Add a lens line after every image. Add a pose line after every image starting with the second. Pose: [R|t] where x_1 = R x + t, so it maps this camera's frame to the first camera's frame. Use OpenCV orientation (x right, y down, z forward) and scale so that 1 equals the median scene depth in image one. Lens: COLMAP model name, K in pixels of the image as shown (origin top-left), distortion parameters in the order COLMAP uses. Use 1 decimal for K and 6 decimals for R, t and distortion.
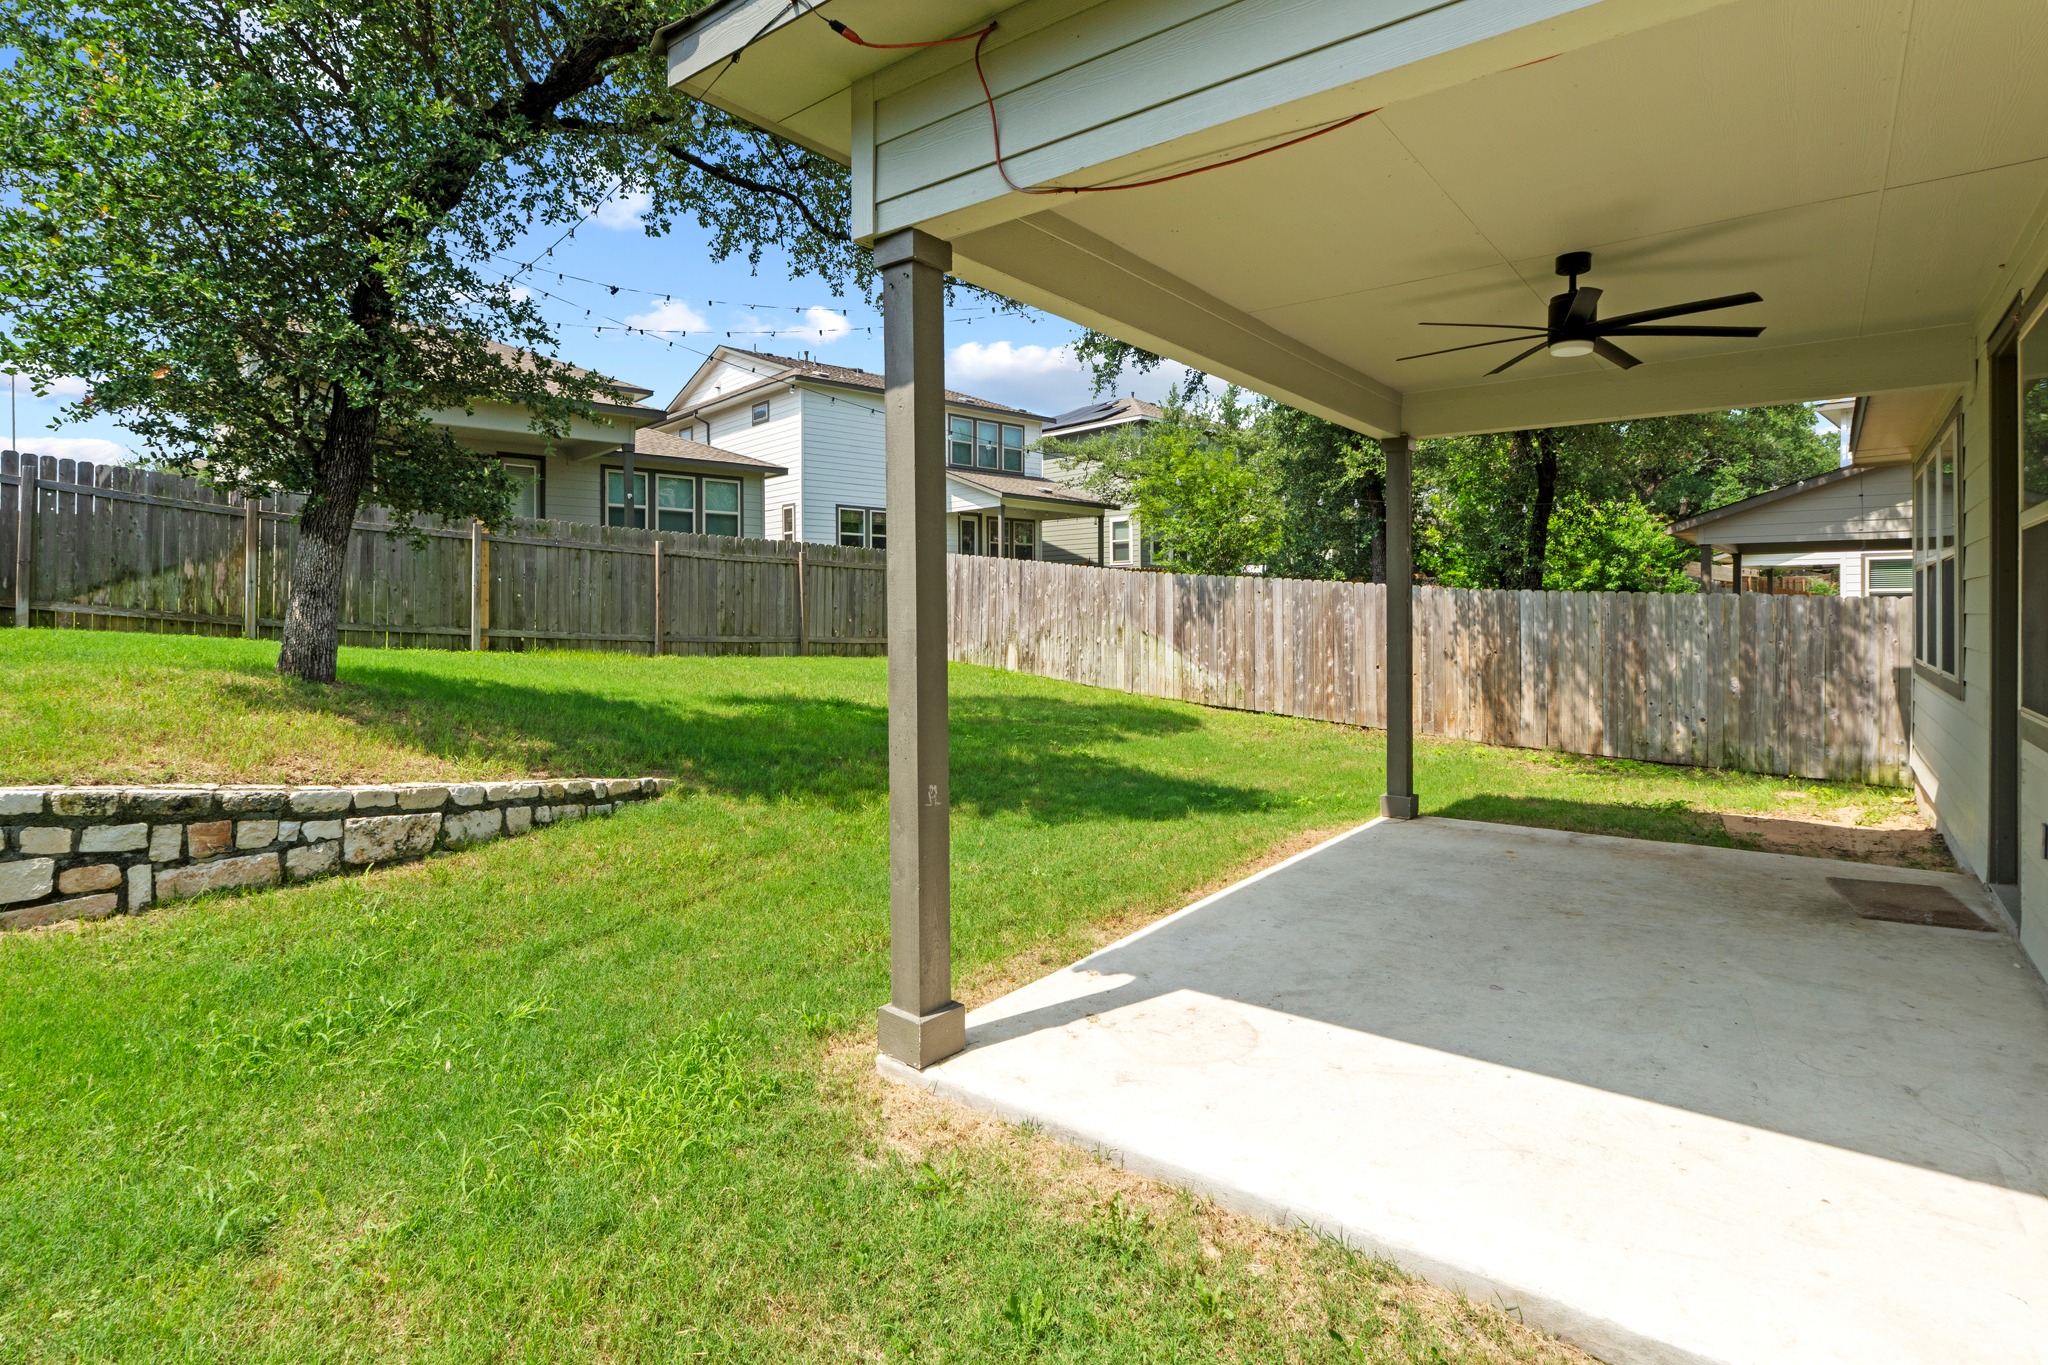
lens RADIAL K [[1022.3, 0, 1019.8], [0, 1022.3, 607.7], [0, 0, 1]] dist [-0.001605, 0.000055]
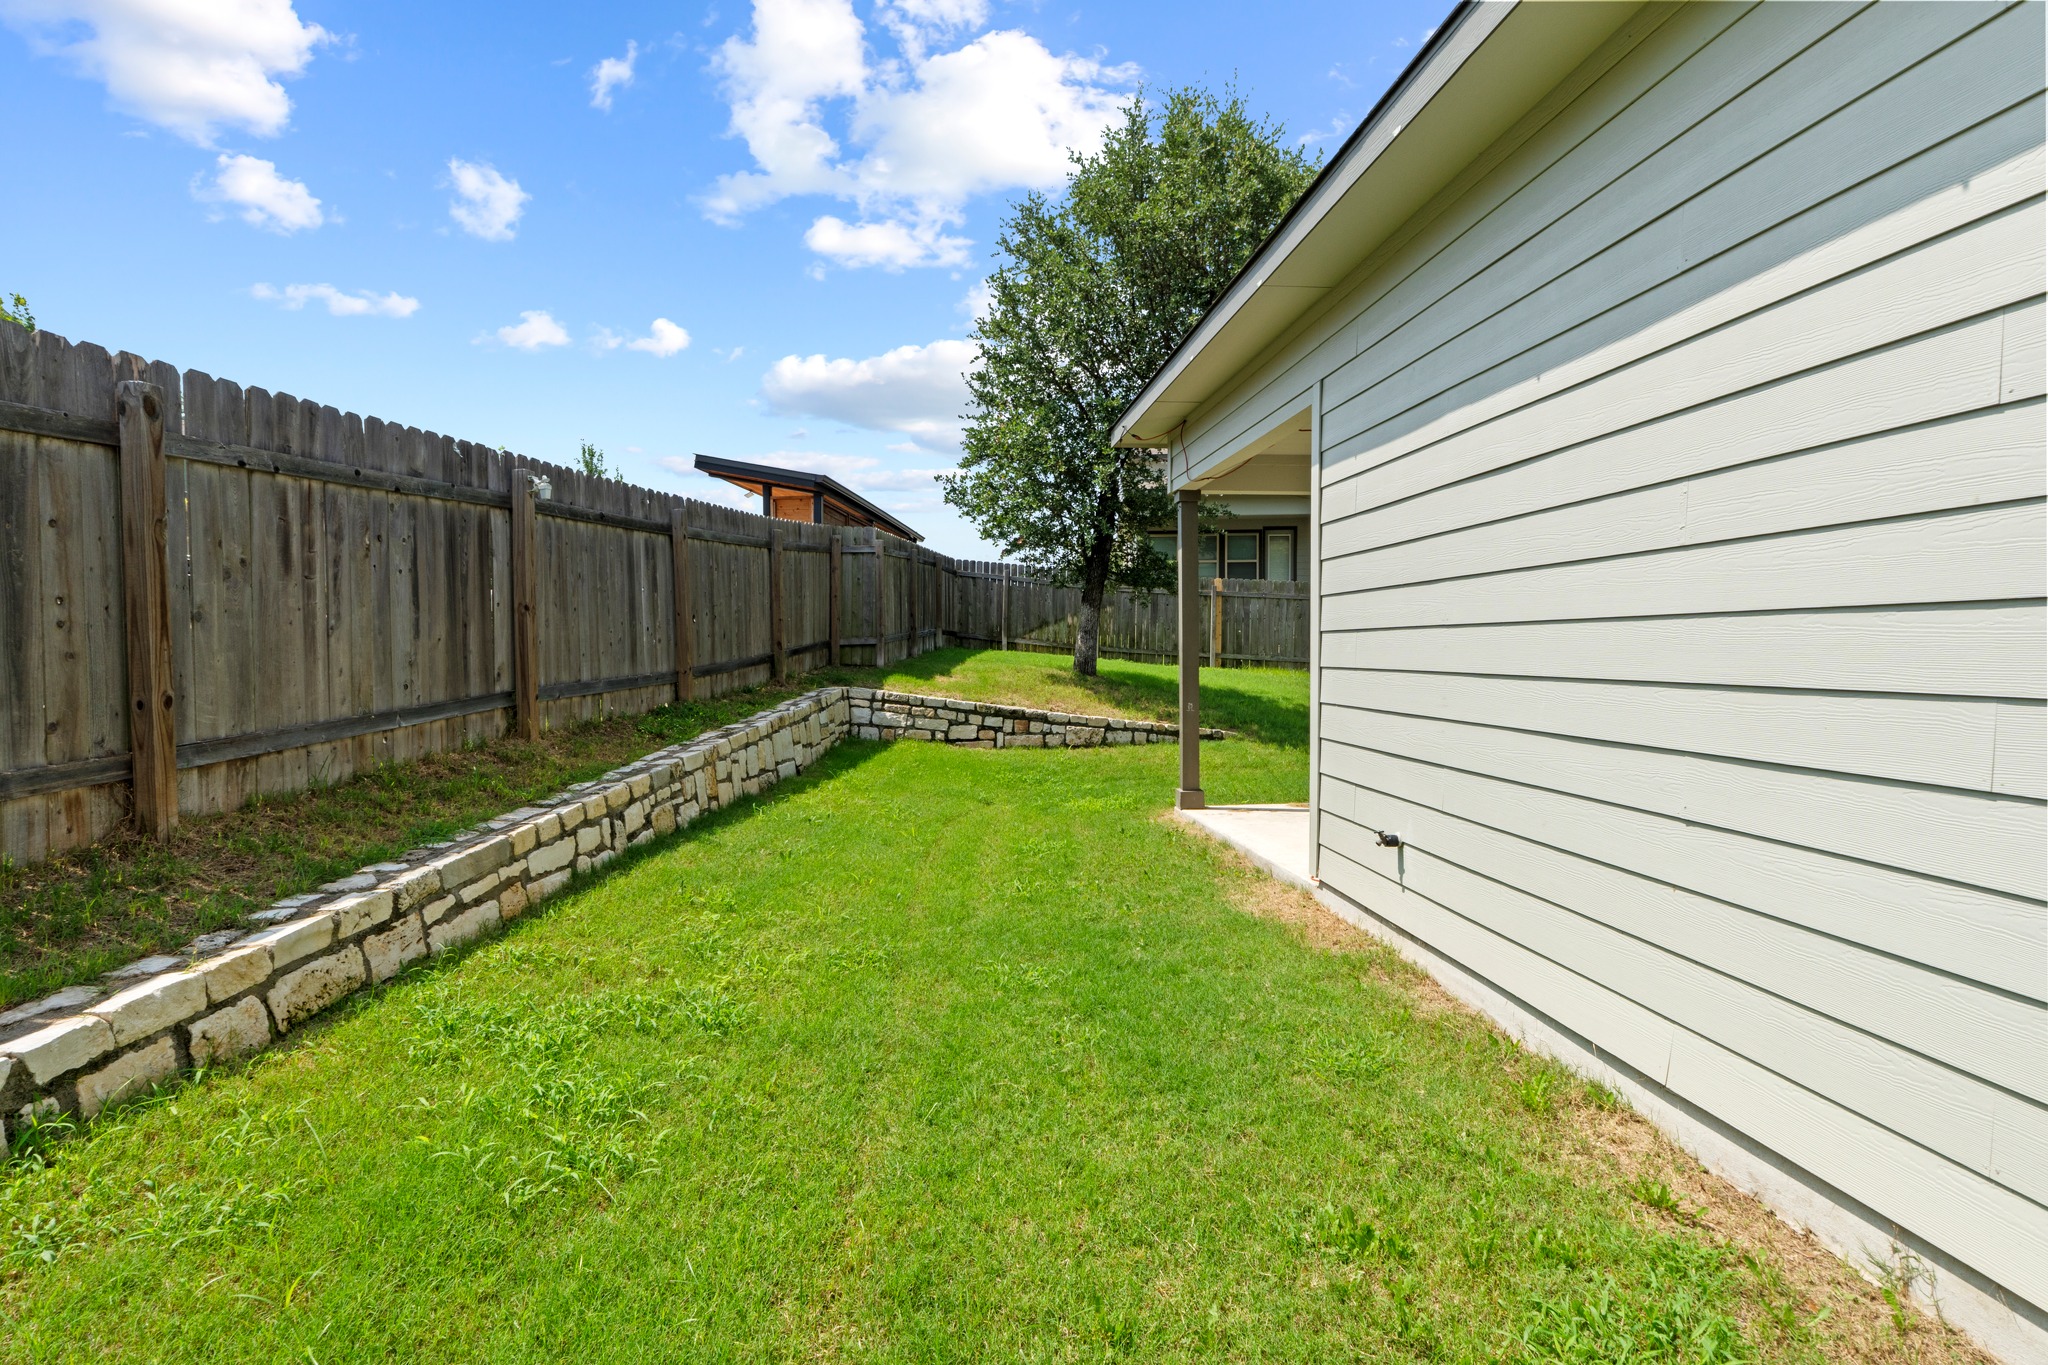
lens RADIAL K [[1004.9, 0, 1008.7], [0, 1004.9, 644.7], [0, 0, 1]] dist [-0.007184, 0.000000]
pose [[0.685718, -0.004761, -0.727852, 0.539666], [0.006988, 0.999976, 0.000042, 0.008100], [0.727834, -0.005115, 0.685734, -0.401601]]
